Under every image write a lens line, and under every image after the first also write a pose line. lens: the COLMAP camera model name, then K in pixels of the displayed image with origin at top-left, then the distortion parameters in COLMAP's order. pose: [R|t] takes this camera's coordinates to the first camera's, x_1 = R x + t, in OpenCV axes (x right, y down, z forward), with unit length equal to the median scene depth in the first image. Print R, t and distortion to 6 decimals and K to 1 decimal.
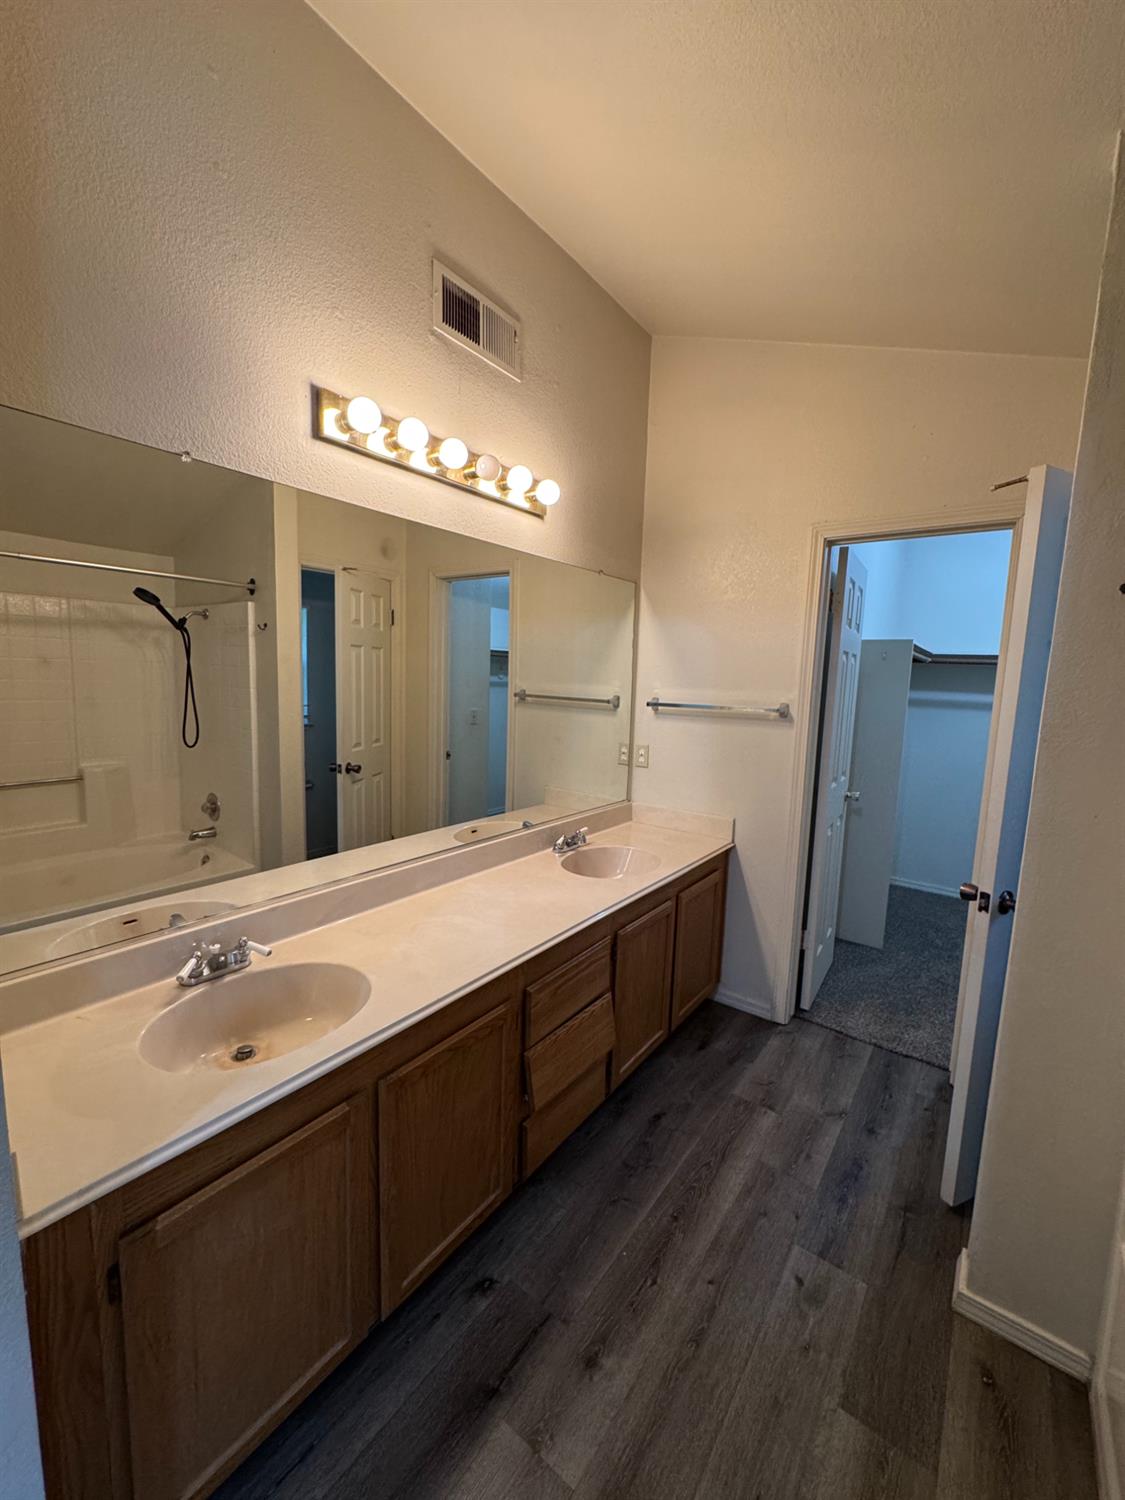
lens RADIAL K [[598.1, 0, 562.5], [0, 598.1, 750.0], [0, 0, 1]] dist [0.001557, 0.000527]
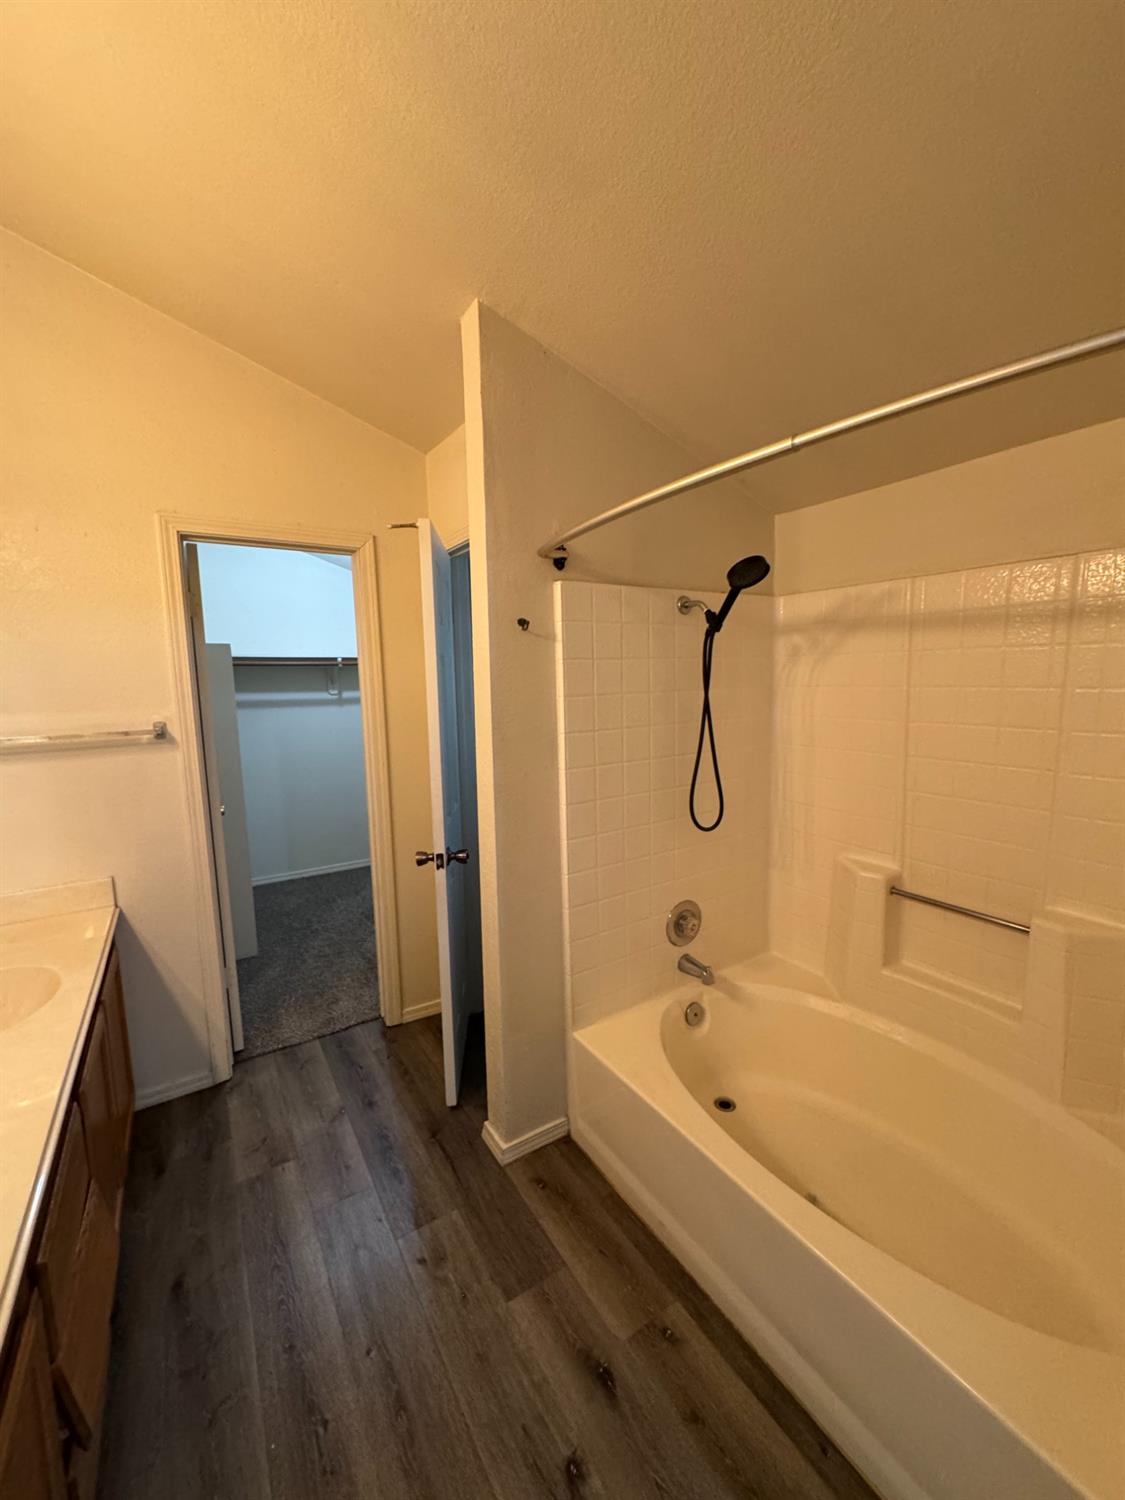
lens RADIAL K [[600.8, 0, 562.5], [0, 600.8, 750.0], [0, 0, 1]] dist [0.000298, -0.000888]
pose [[0.357091, -0.153201, 0.921420, -0.246801], [0.148287, 0.983246, 0.106012, -0.052733], [-0.922224, 0.098779, 0.373826, 0.199660]]
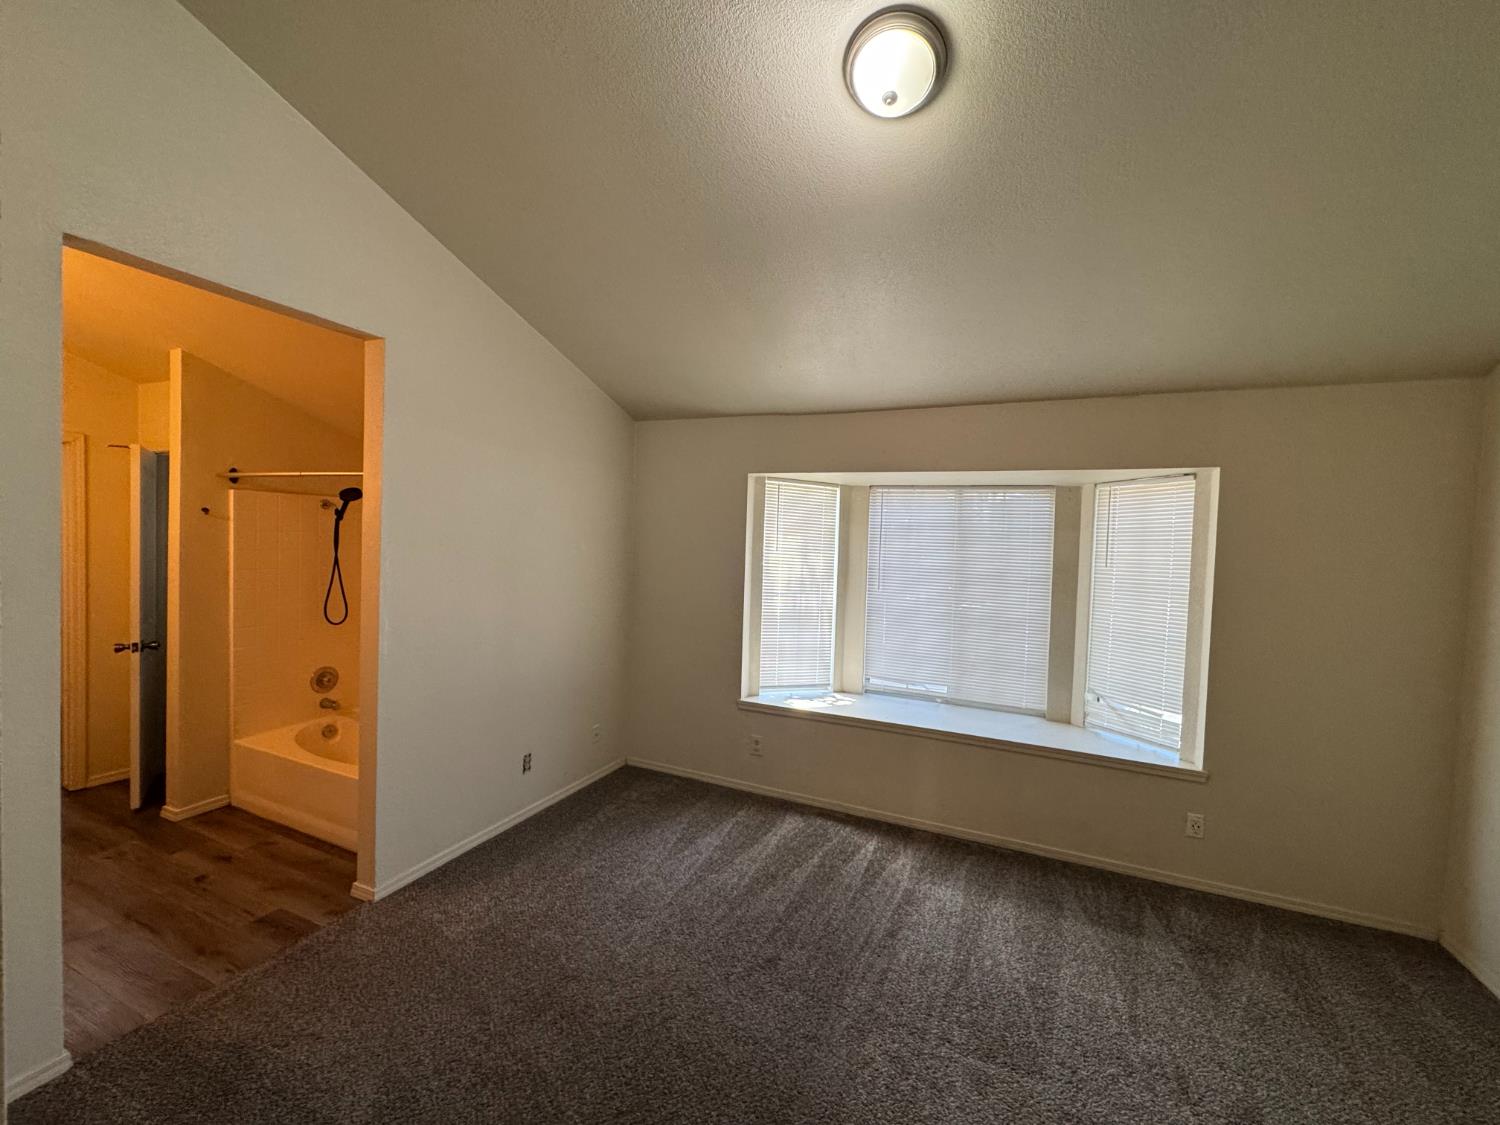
lens RADIAL K [[600.8, 0, 750.2], [0, 600.8, 559.5], [0, 0, 1]] dist [0.000298, -0.000888]
pose [[-0.221991, -0.070548, 0.972493, -1.292590], [0.081170, 0.992580, 0.090534, -0.044632], [-0.971664, 0.099035, -0.214618, -0.469993]]
